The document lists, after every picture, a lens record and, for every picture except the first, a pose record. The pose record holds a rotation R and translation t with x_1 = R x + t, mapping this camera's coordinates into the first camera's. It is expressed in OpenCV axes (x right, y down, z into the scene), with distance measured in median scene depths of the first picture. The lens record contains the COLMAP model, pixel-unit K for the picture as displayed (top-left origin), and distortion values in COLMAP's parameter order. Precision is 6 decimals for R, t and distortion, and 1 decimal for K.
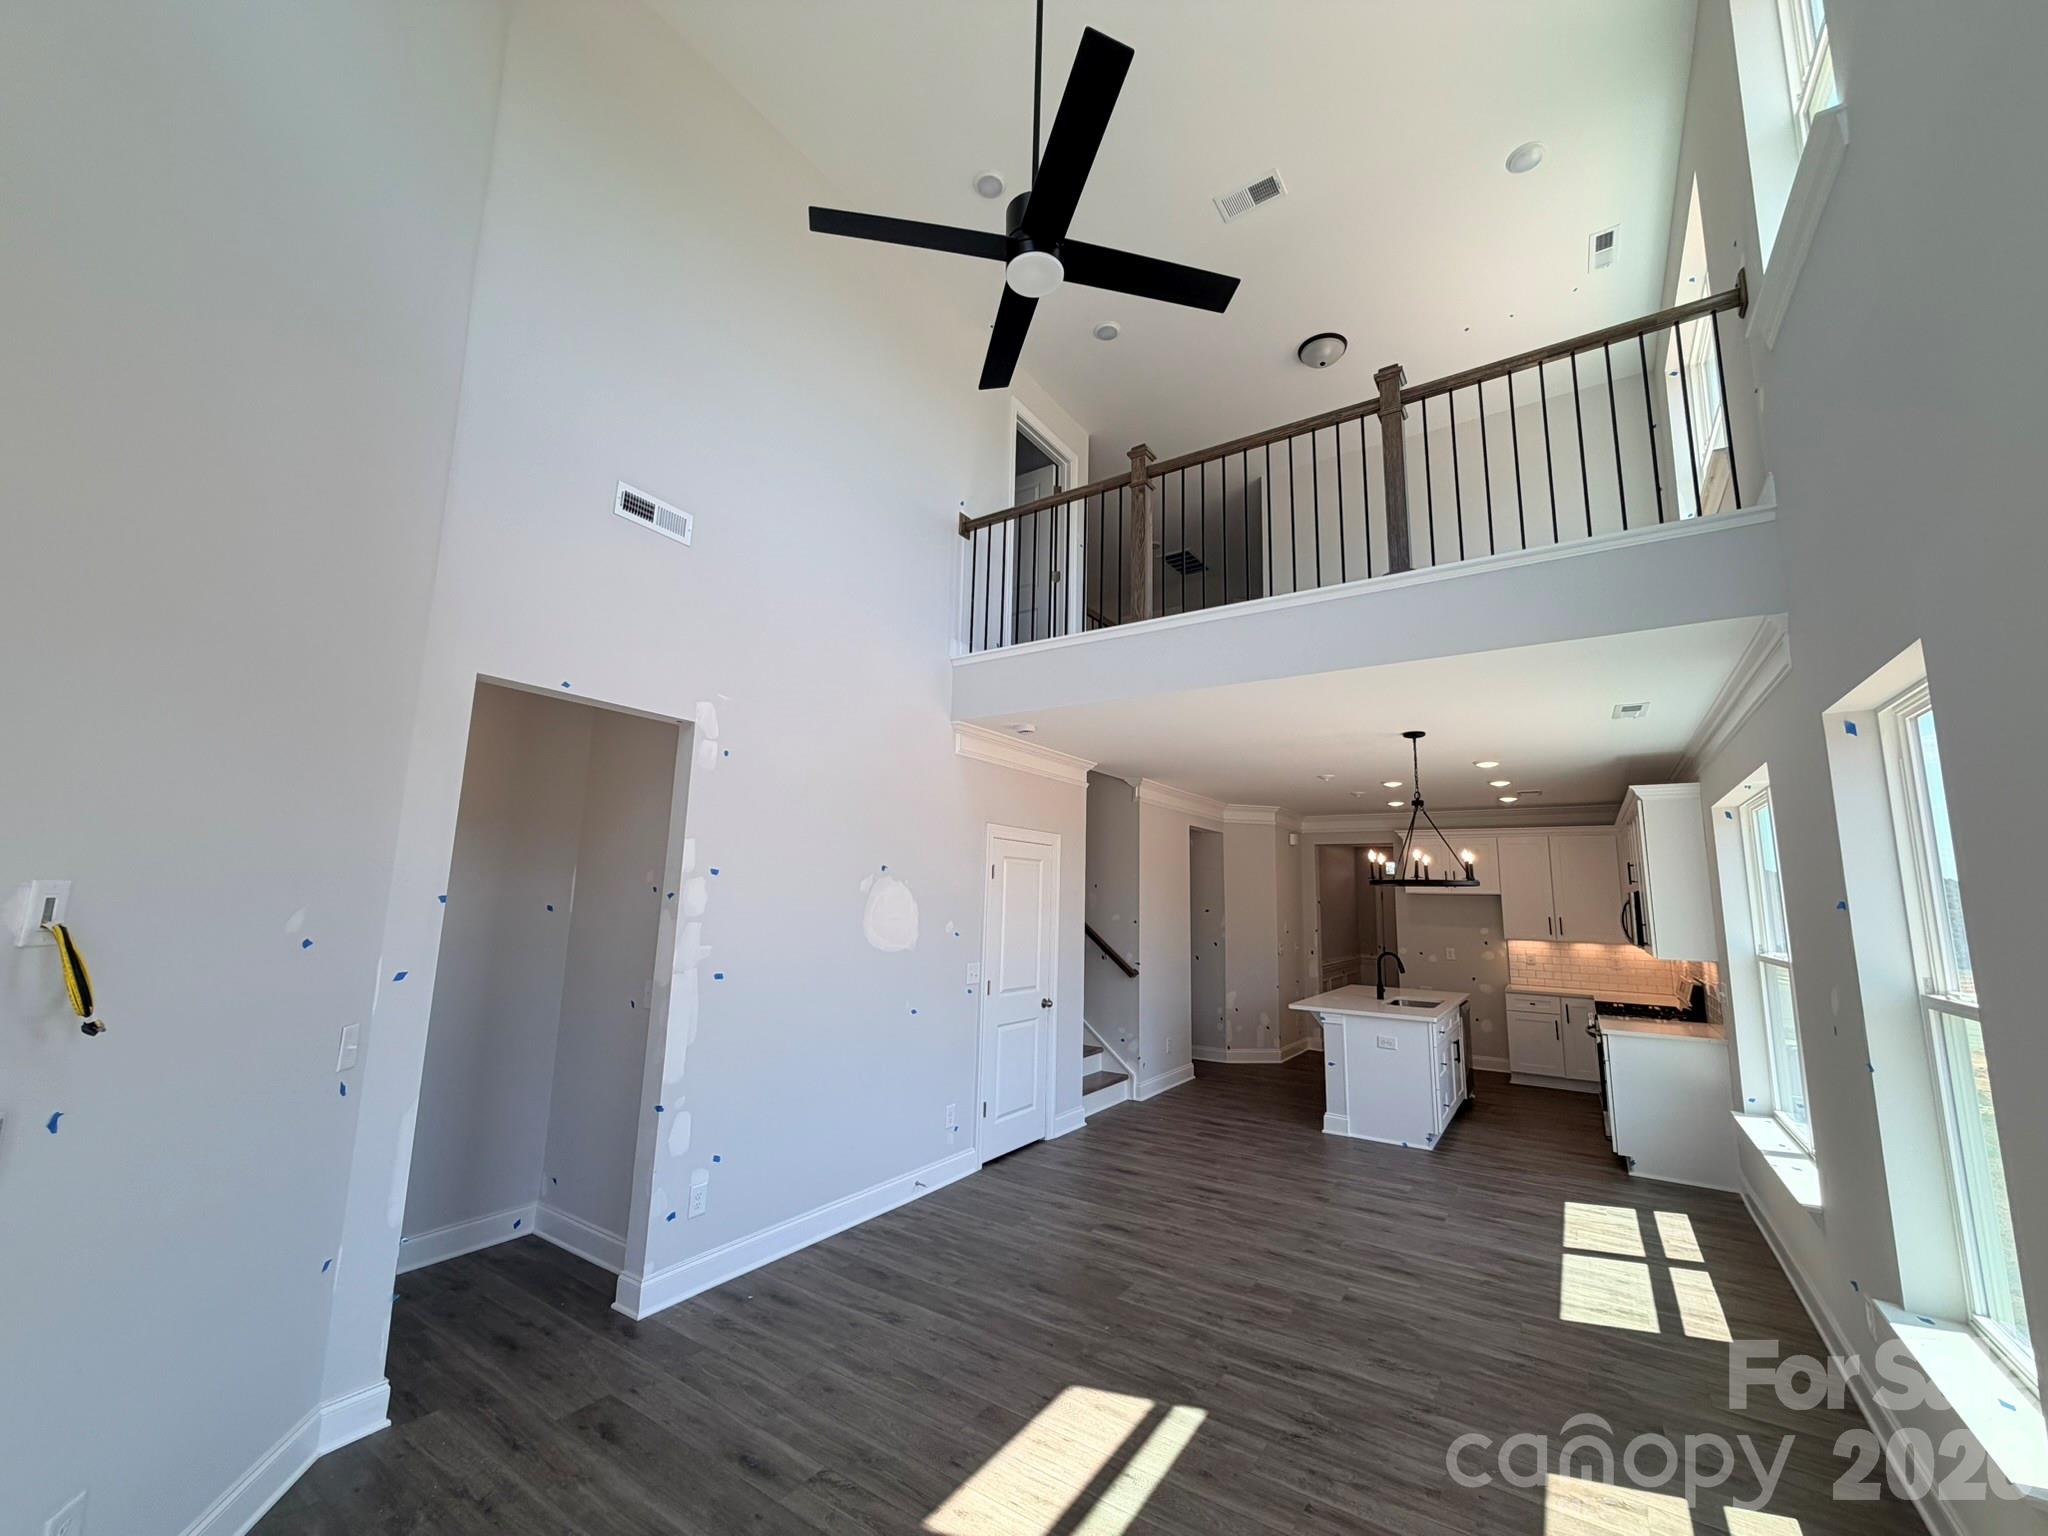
lens RADIAL K [[820.0, 0, 1020.9], [0, 820.0, 765.3], [0, 0, 1]] dist [0.003695, 0.000214]
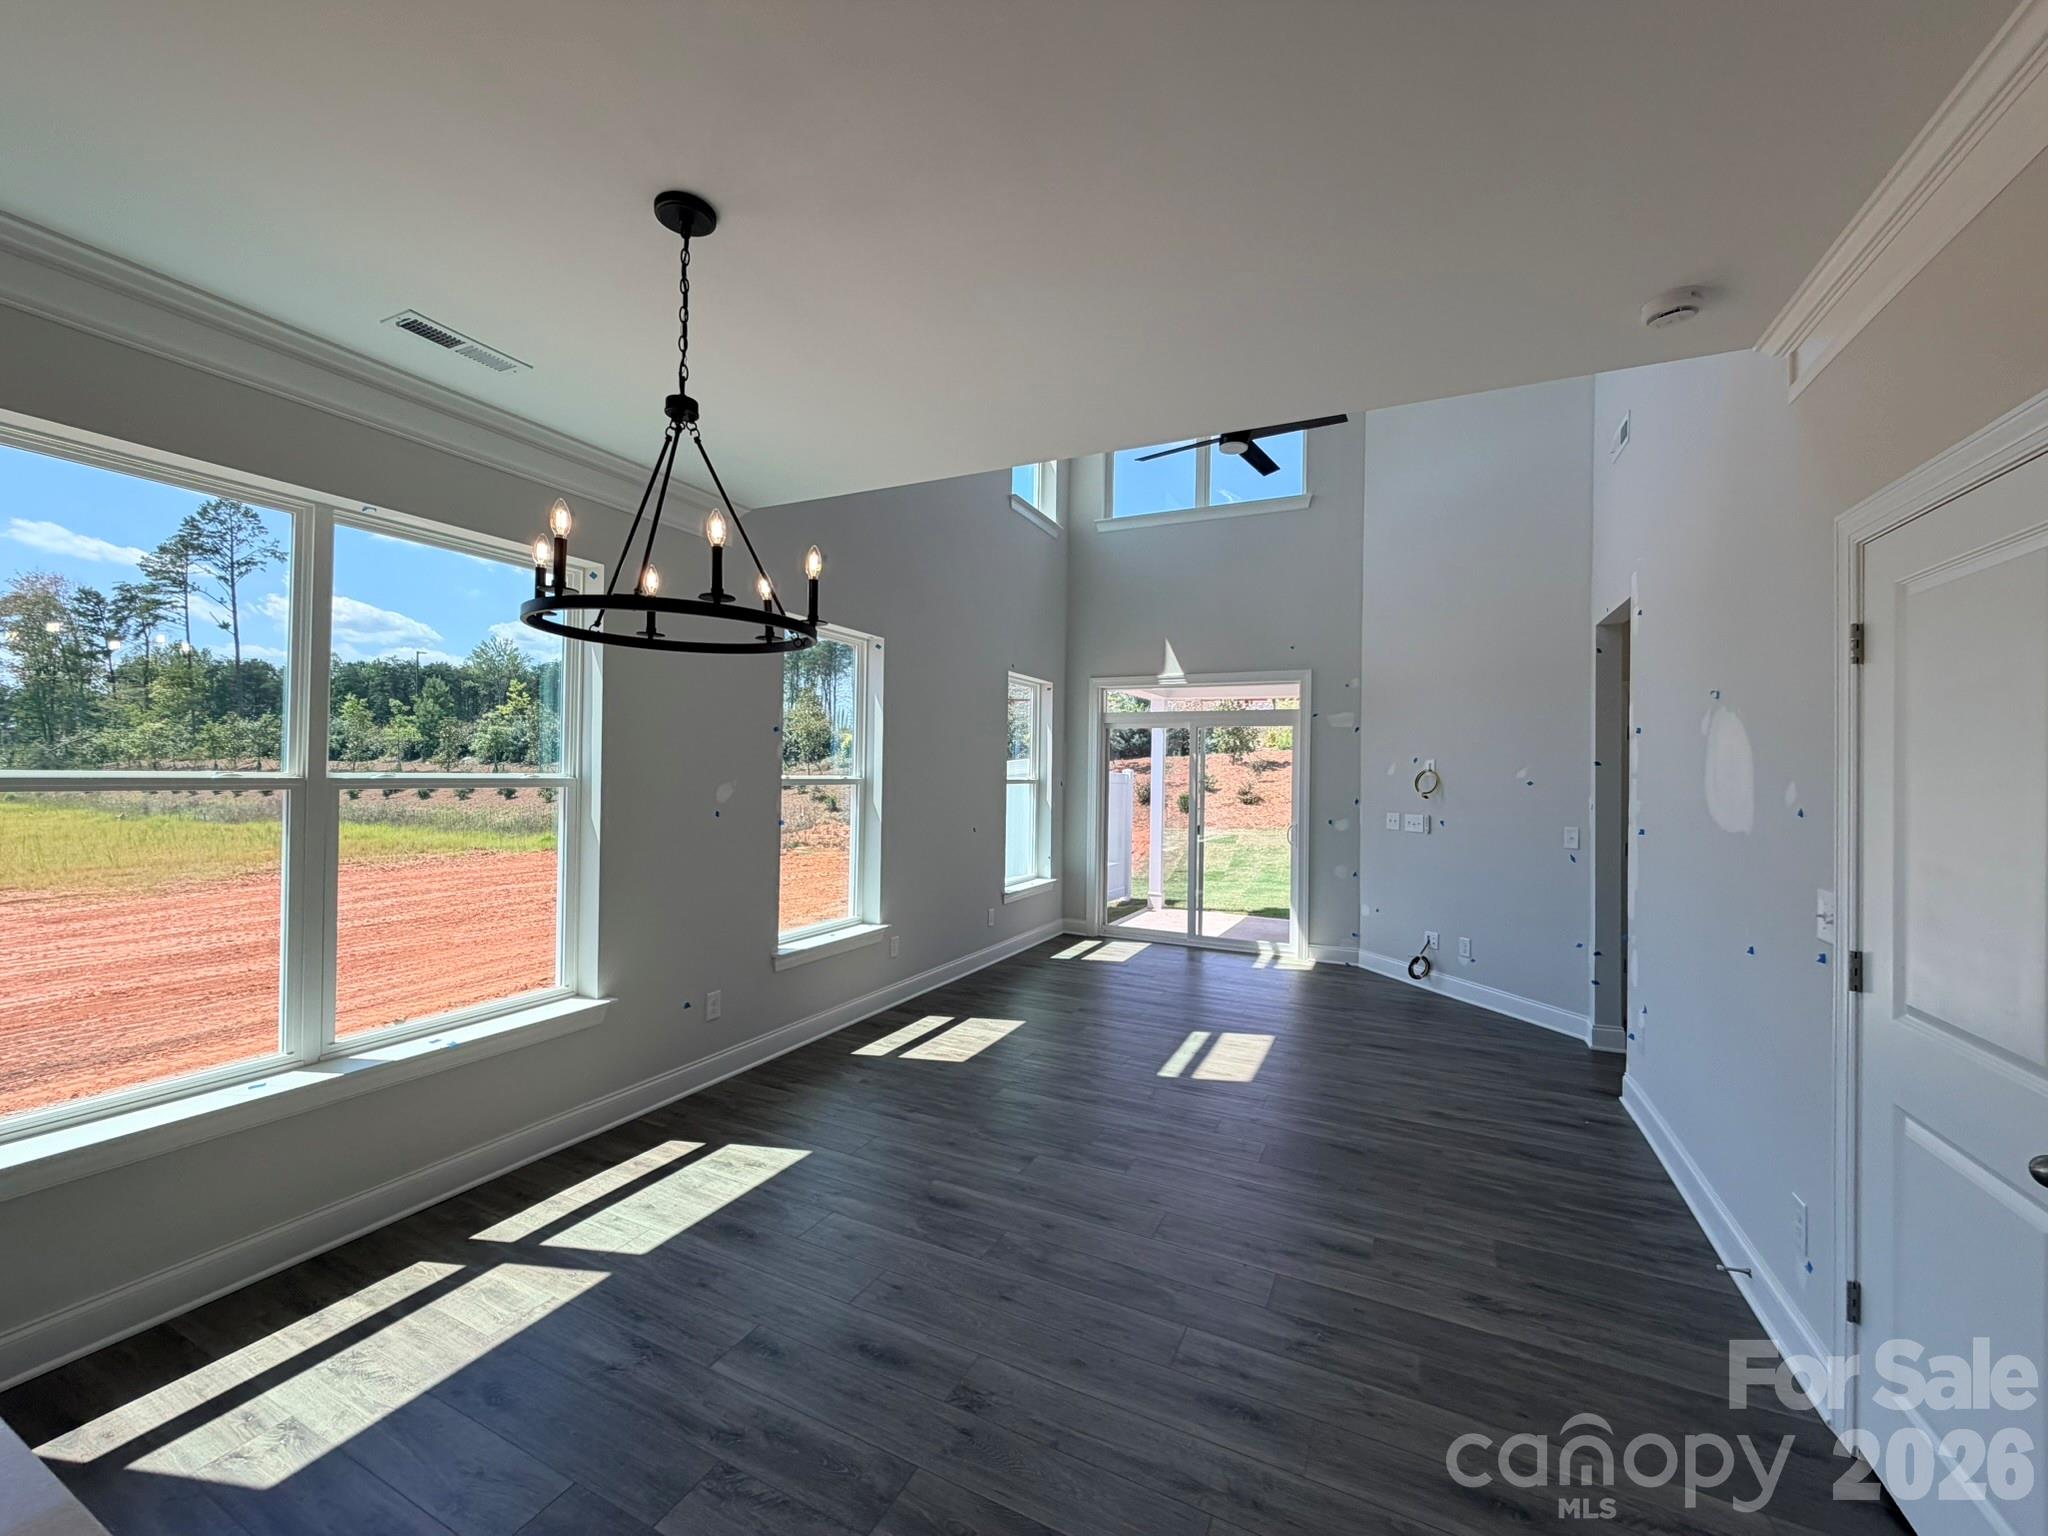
lens RADIAL K [[820.0, 0, 1018.9], [0, 820.0, 765.2], [0, 0, 1]] dist [0.003695, 0.000214]
pose [[-0.989768, -0.042191, -0.136309, 0.506862], [-0.019399, 0.986204, -0.164395, 0.342163], [0.141364, -0.160069, -0.976931, 1.801407]]
